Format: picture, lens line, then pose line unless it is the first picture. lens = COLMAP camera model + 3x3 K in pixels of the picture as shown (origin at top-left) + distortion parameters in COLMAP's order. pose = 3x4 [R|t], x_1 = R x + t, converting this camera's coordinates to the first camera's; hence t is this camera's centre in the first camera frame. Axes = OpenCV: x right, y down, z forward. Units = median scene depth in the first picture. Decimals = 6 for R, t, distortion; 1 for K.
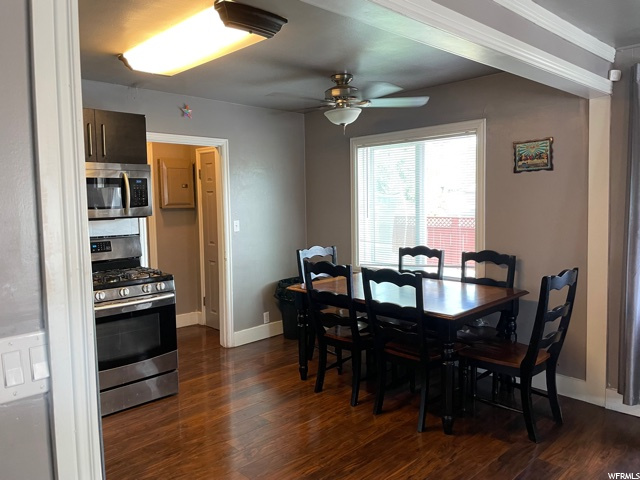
lens RADIAL K [[489.2, 0, 322.4], [0, 489.2, 237.8], [0, 0, 1]] dist [0.066546, -0.085582]
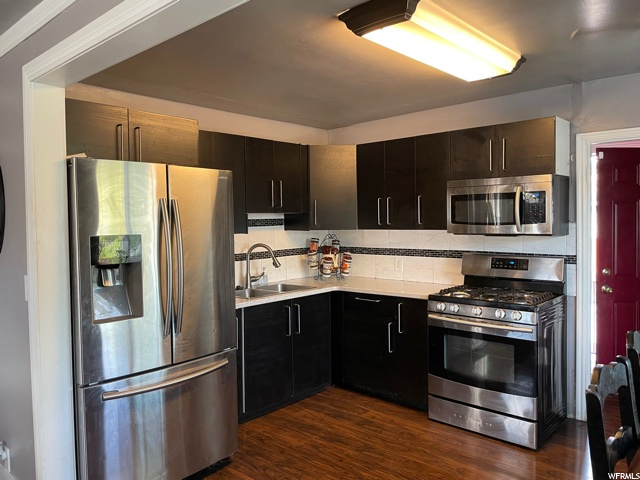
lens RADIAL K [[489.2, 0, 321.7], [0, 489.2, 234.1], [0, 0, 1]] dist [0.066546, -0.085582]
pose [[0.066025, 0.045580, -0.996776, 0.479577], [-0.074440, 0.996397, 0.040632, -0.050783], [0.995037, 0.071517, 0.069180, 0.556211]]
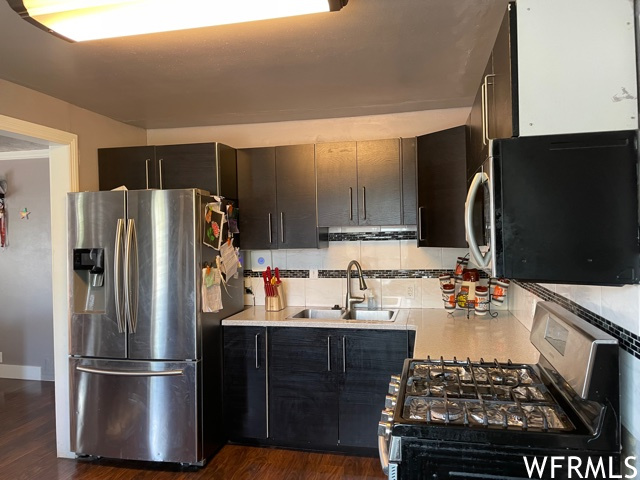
lens RADIAL K [[489.2, 0, 321.9], [0, 489.2, 243.6], [0, 0, 1]] dist [0.066546, -0.085582]
pose [[-0.828403, 0.030063, -0.559325, -0.028330], [-0.026770, 0.995293, 0.093144, -0.093650], [0.559492, 0.092134, -0.823699, 1.231462]]
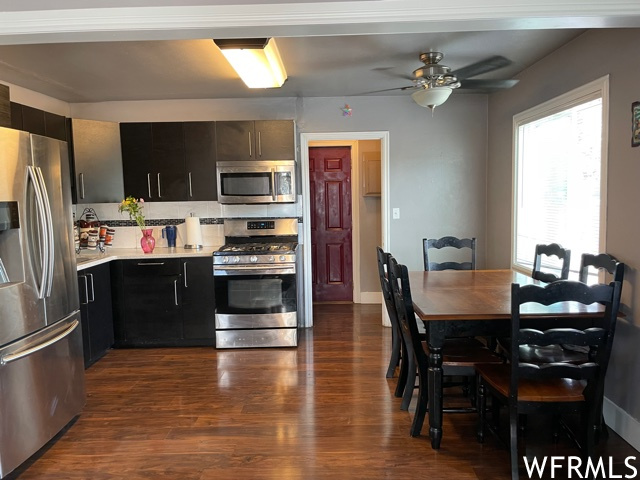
lens RADIAL K [[489.2, 0, 323.1], [0, 489.2, 242.5], [0, 0, 1]] dist [0.066546, -0.085582]
pose [[0.710919, 0.069575, -0.699824, 0.574972], [-0.050678, 0.997576, 0.047695, -0.005255], [0.701446, 0.001559, 0.712721, 0.179497]]
